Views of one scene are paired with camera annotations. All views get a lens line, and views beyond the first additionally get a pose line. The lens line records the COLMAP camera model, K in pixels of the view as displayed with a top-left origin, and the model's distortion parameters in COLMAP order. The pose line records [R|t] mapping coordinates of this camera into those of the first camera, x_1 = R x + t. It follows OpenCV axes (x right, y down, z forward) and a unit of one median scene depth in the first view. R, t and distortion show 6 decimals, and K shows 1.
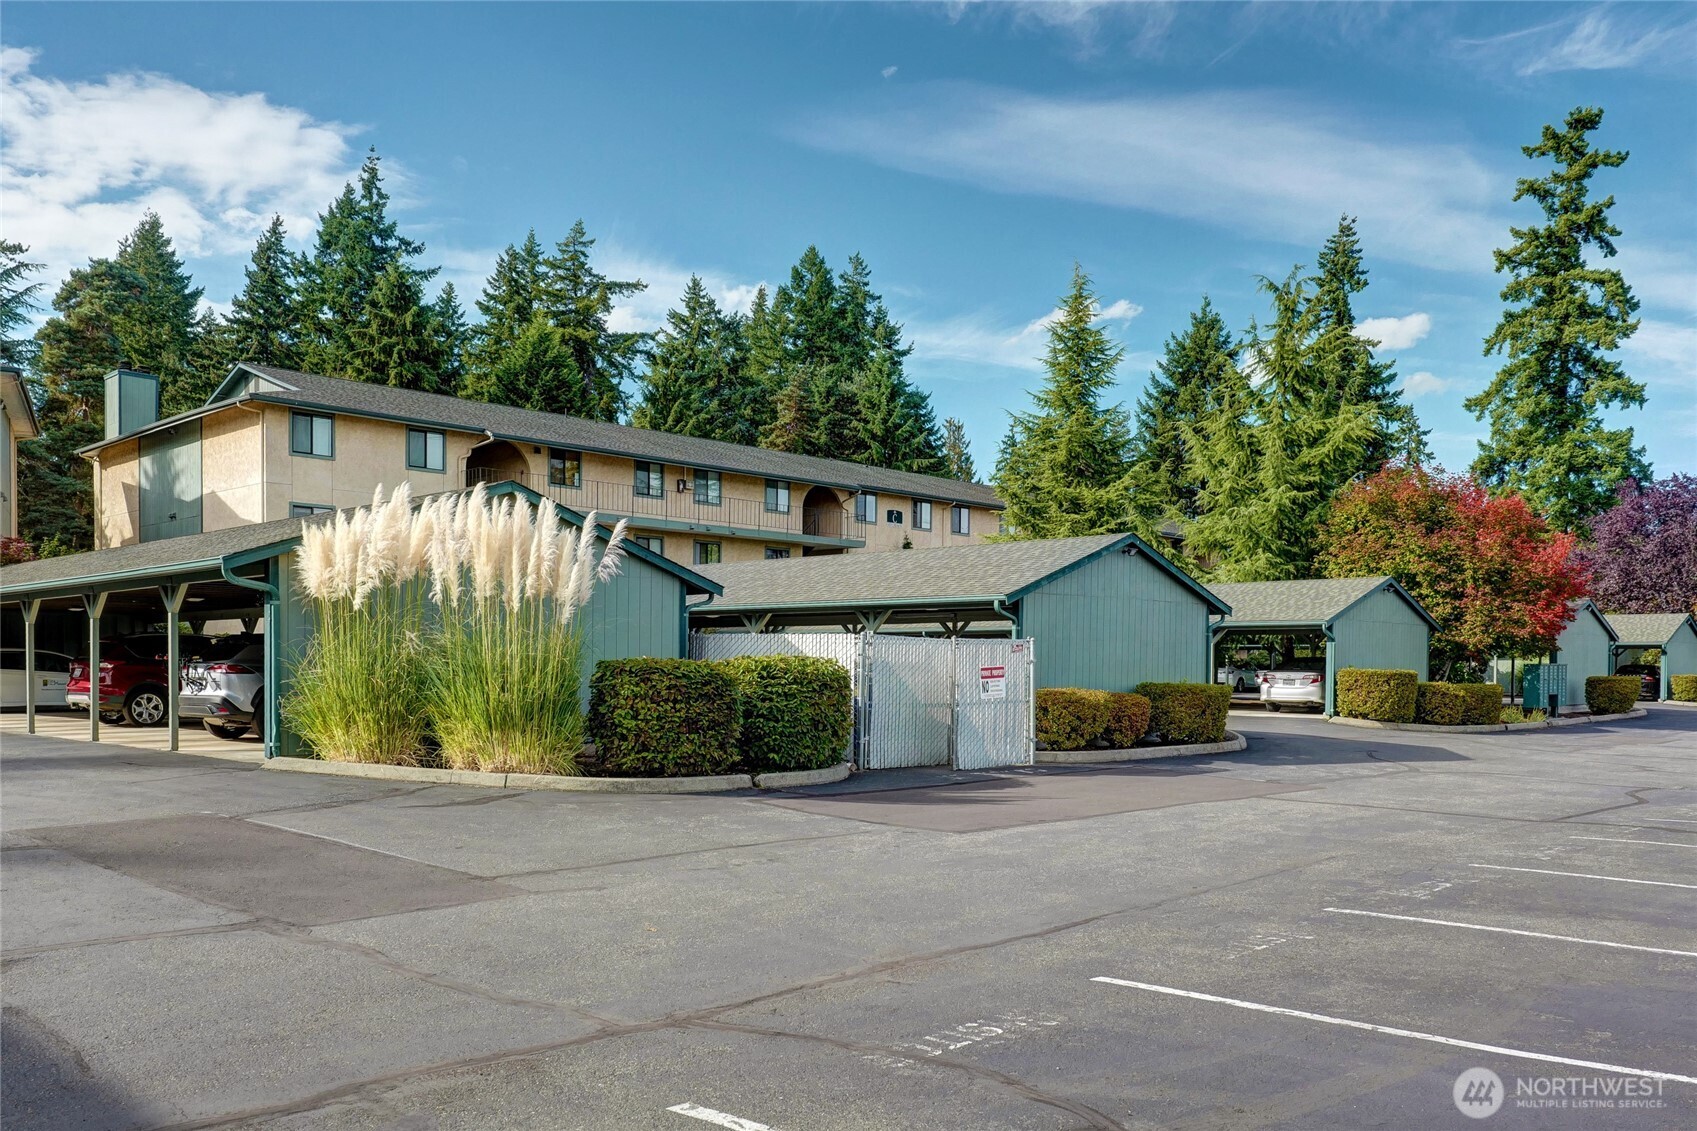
lens RADIAL K [[1369.6, 0, 848.5], [0, 1369.6, 565.5], [0, 0, 1]] dist [0.002257, 0.000534]
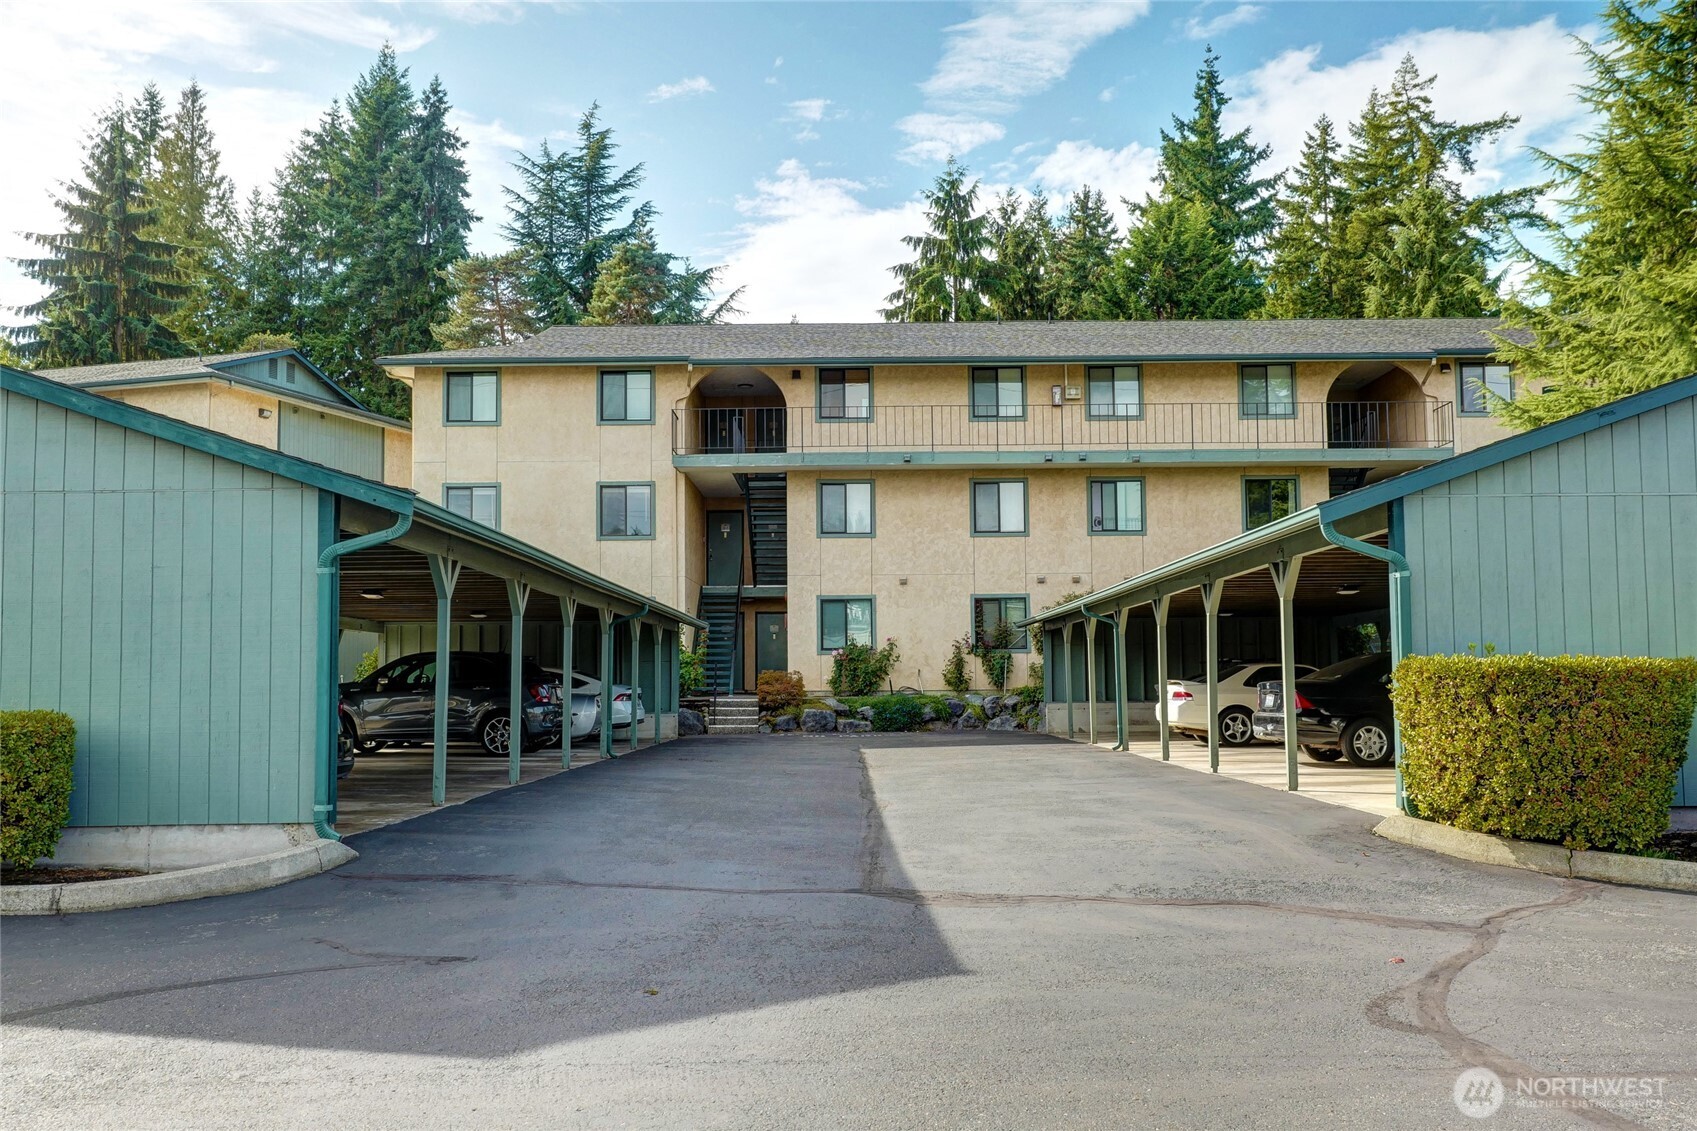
lens RADIAL K [[1539.2, 0, 848.5], [0, 1539.2, 565.5], [0, 0, 1]] dist [0.001375, -0.000809]
pose [[0.684506, -0.067731, -0.725854, 0.325770], [0.068504, 0.997245, -0.028454, 0.034748], [0.725781, -0.030247, 0.687260, 0.426069]]
